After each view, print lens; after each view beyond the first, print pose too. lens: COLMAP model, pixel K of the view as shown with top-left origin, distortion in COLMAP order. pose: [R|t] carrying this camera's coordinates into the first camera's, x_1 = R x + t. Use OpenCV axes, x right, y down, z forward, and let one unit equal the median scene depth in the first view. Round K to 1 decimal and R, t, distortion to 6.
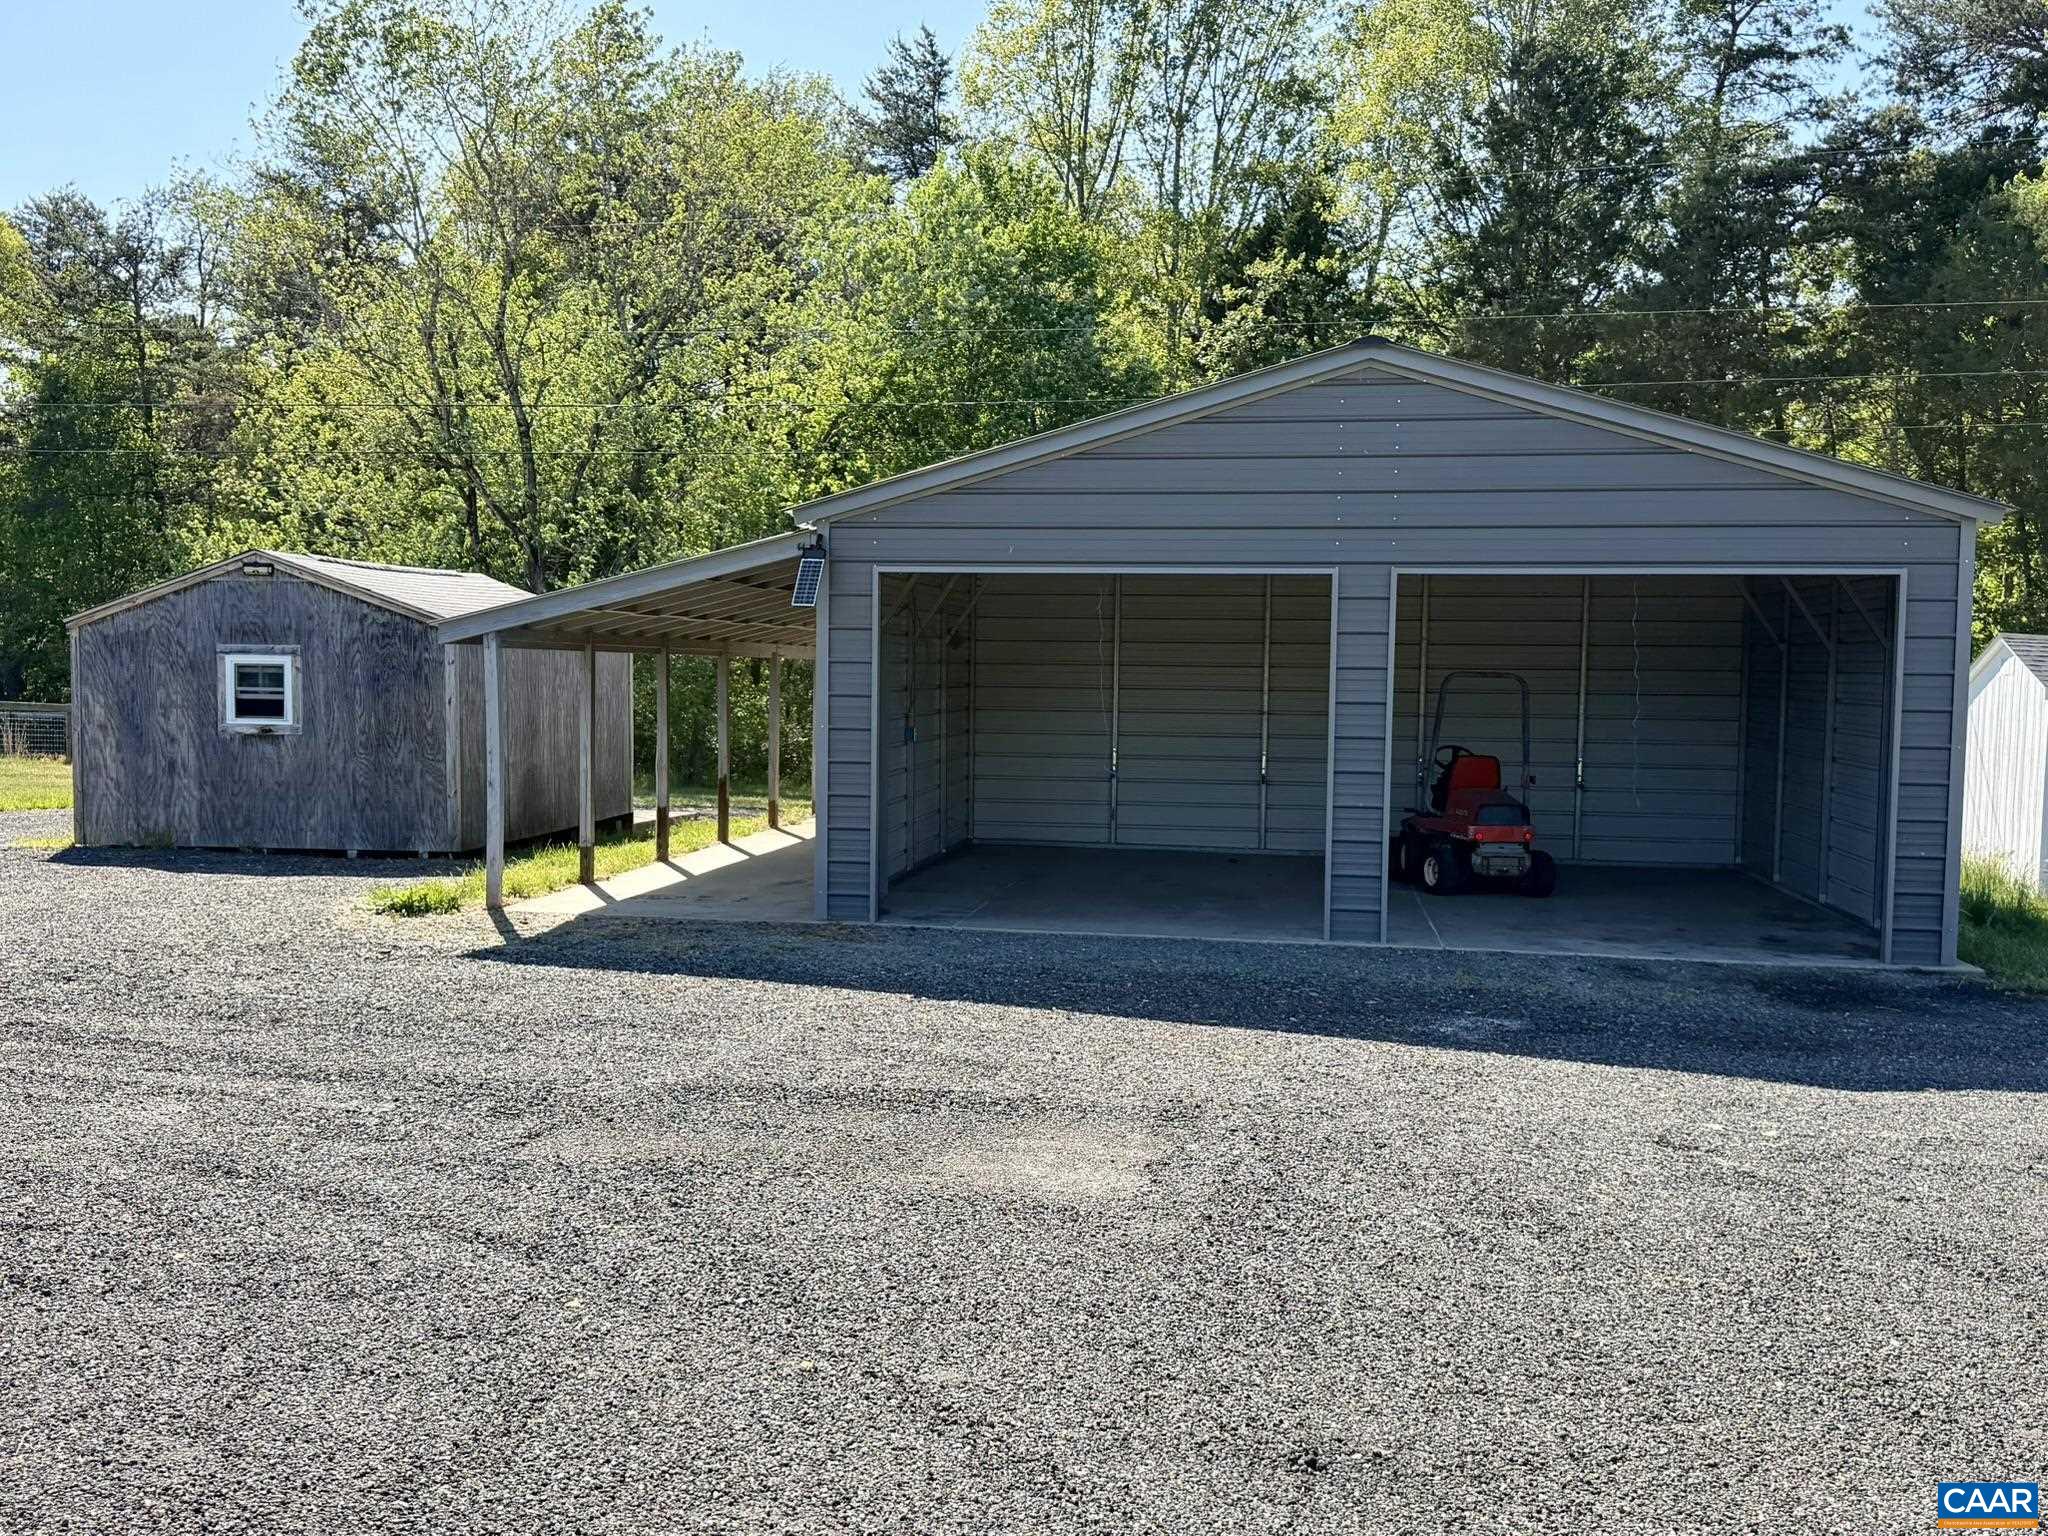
lens RADIAL K [[1988.4, 0, 1024.9], [0, 1988.4, 782.5], [0, 0, 1]] dist [0.012882, 0.000000]
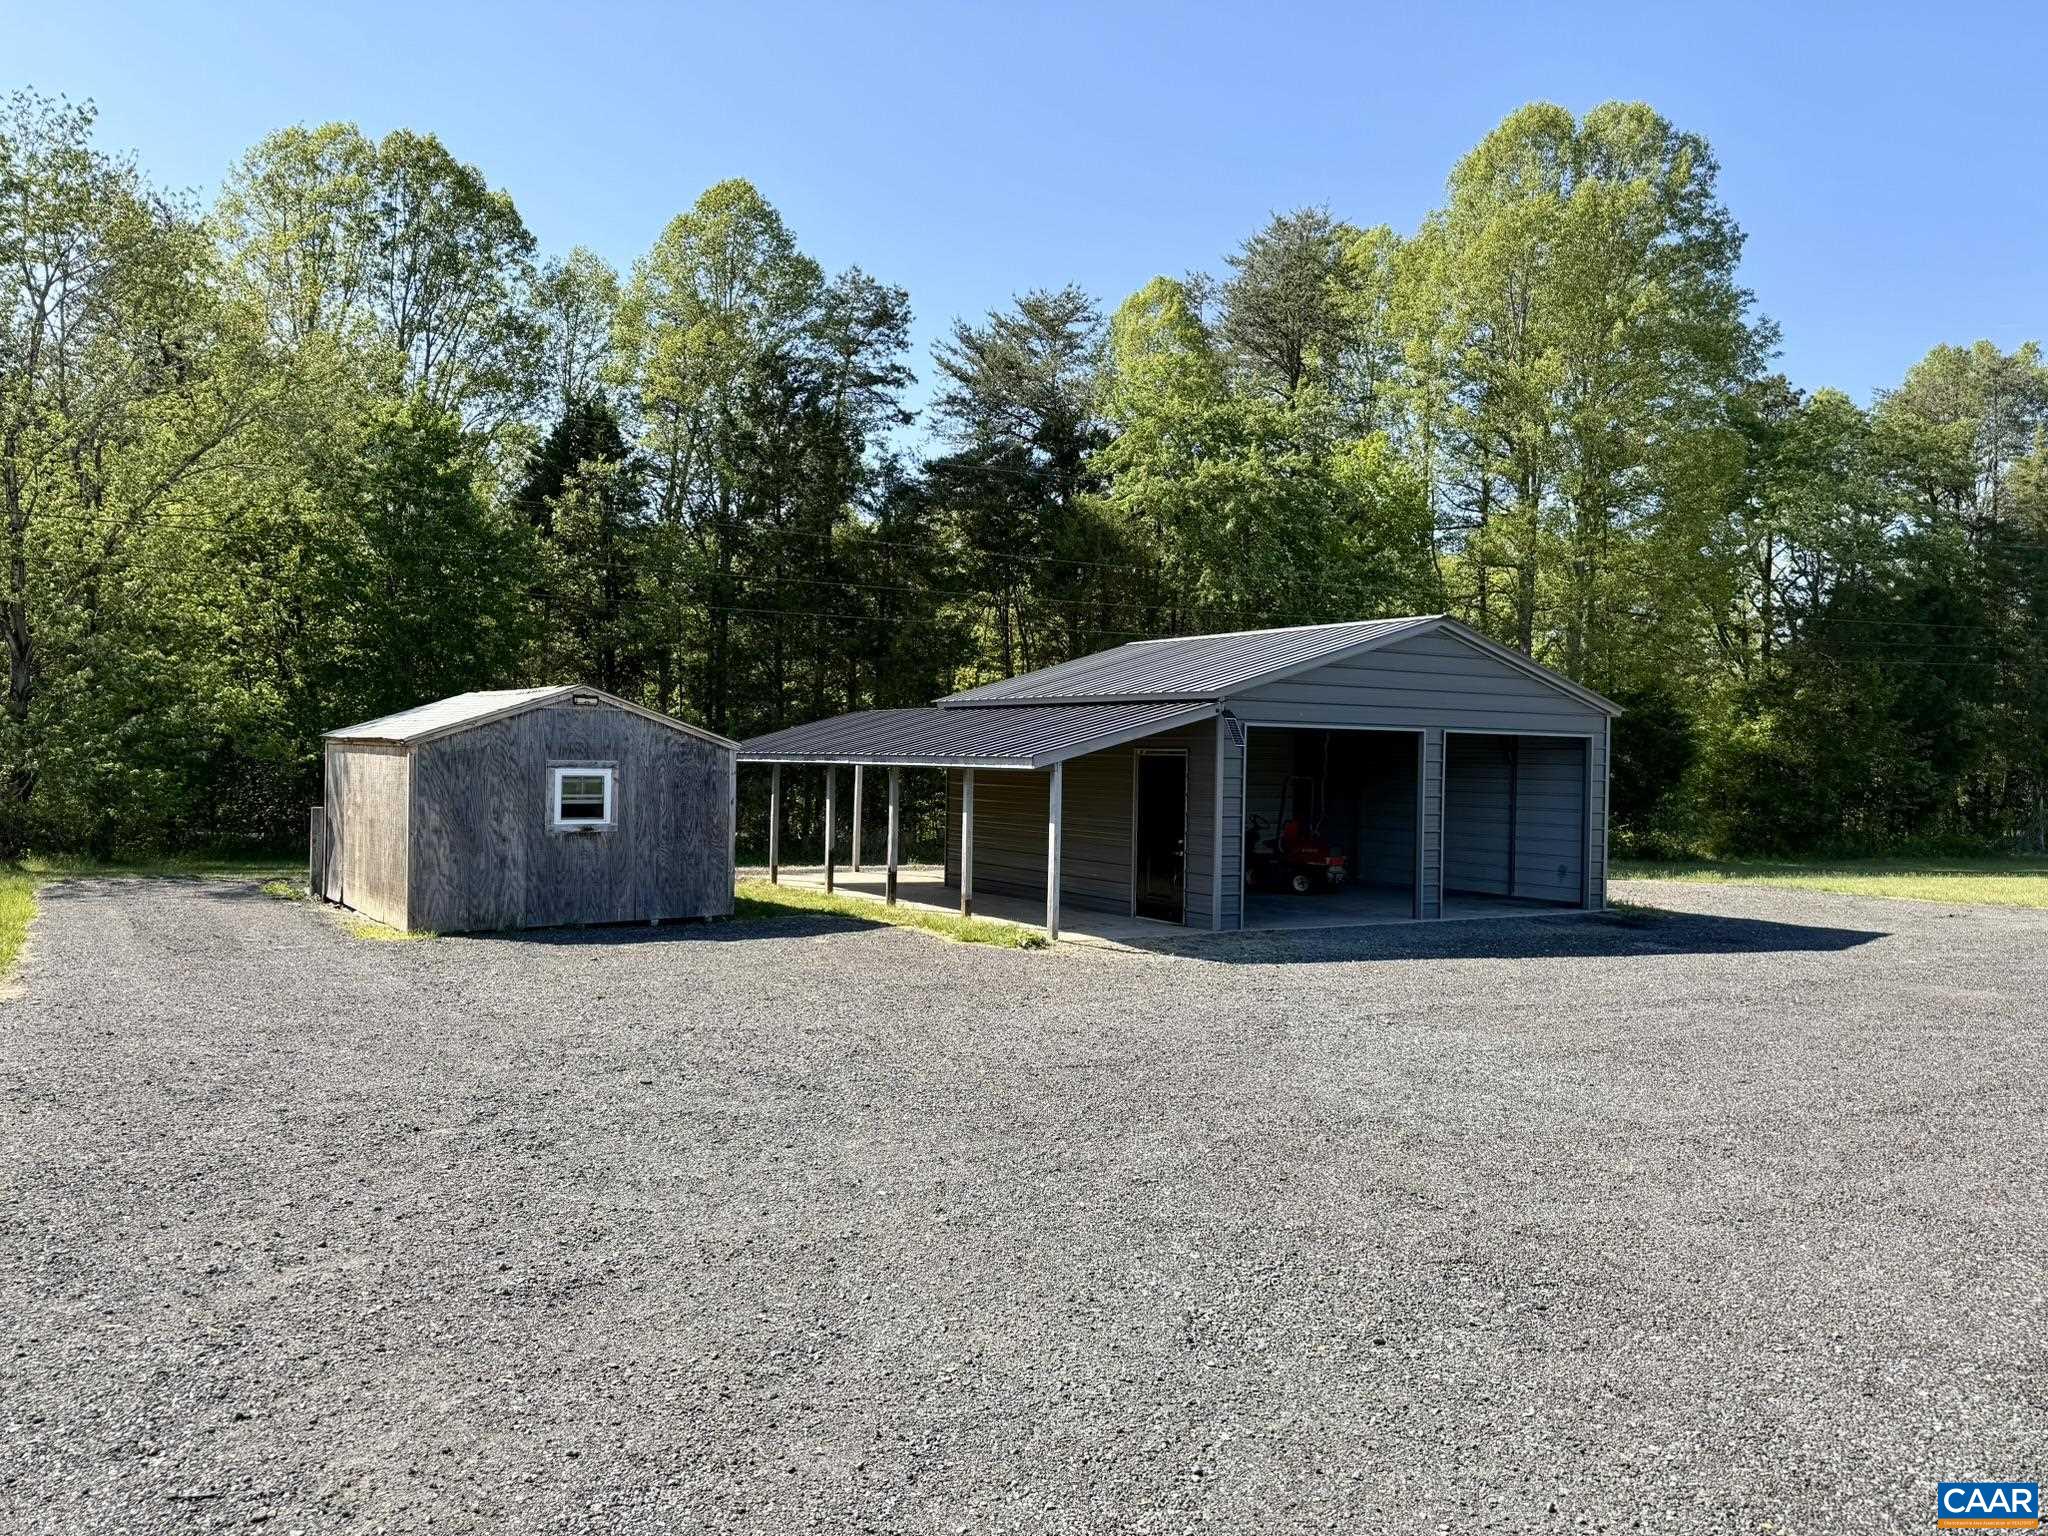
lens RADIAL K [[1457.6, 0, 1017.8], [0, 1457.6, 759.6], [0, 0, 1]] dist [0.014032, -0.039576]
pose [[0.736934, -0.002709, 0.675959, -0.798814], [0.033268, 0.998925, -0.032266, -0.030995], [-0.675146, 0.046266, 0.736232, 0.144687]]
